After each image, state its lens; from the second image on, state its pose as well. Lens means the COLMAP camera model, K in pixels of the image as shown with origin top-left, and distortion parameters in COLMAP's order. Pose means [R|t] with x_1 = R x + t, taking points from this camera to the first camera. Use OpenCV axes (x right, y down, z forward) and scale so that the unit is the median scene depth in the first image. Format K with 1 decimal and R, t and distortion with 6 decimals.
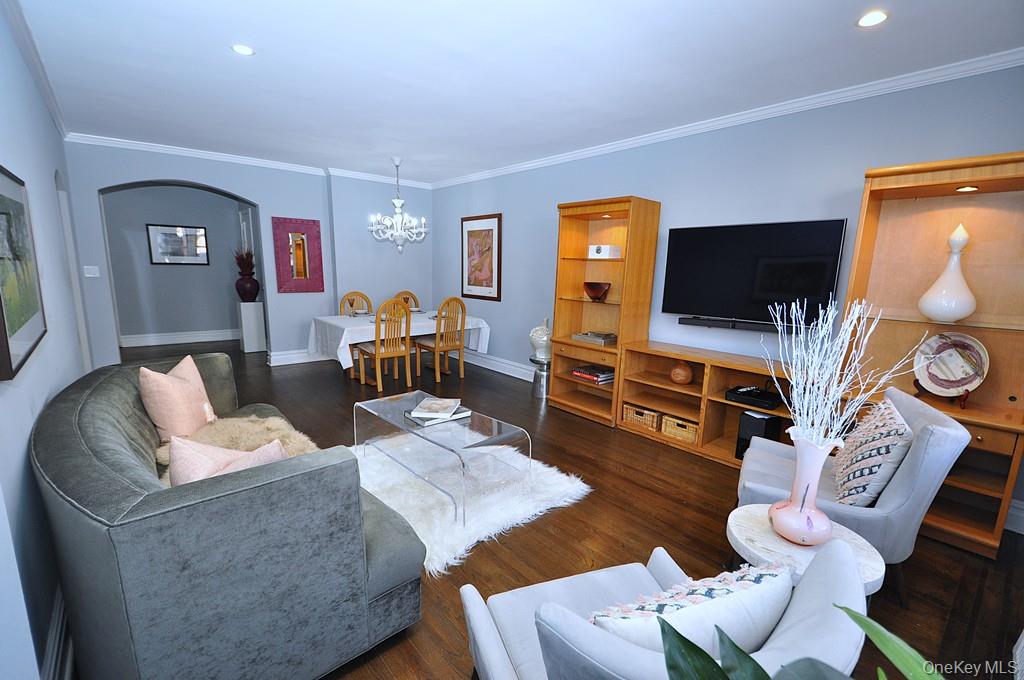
lens RADIAL K [[448.5, 0, 513.6], [0, 448.5, 353.7], [0, 0, 1]] dist [0.001979, -0.000828]
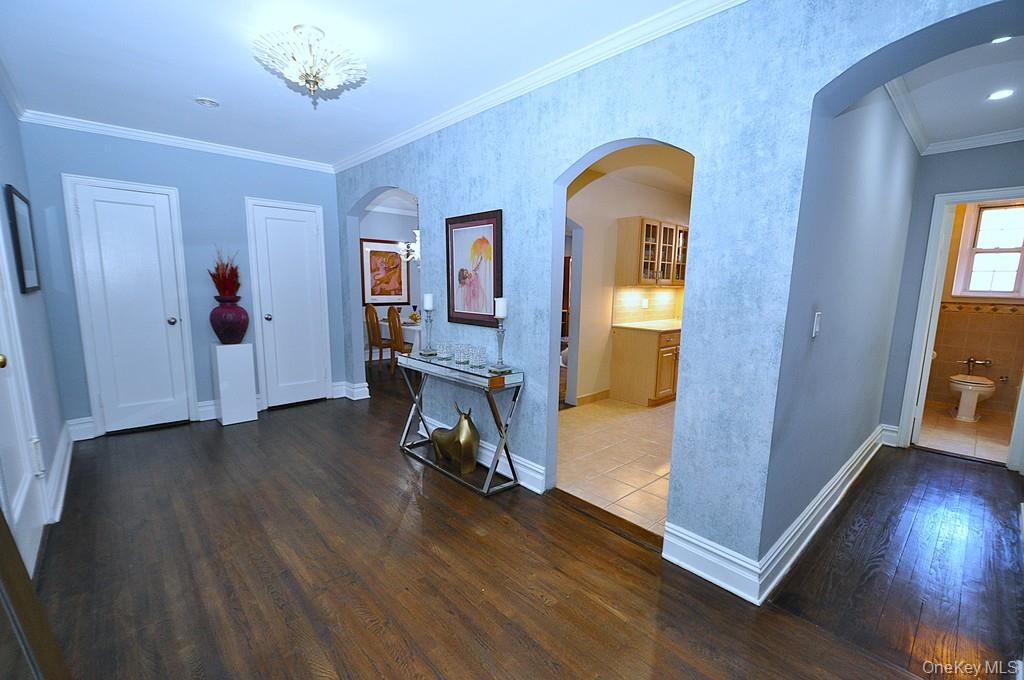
lens RADIAL K [[448.5, 0, 513.6], [0, 448.5, 353.7], [0, 0, 1]] dist [0.001979, -0.000828]
pose [[-0.002566, -0.184855, 0.982763, -1.519981], [0.176330, 0.967283, 0.182404, -0.178231], [-0.984328, 0.173758, 0.030113, 0.714524]]
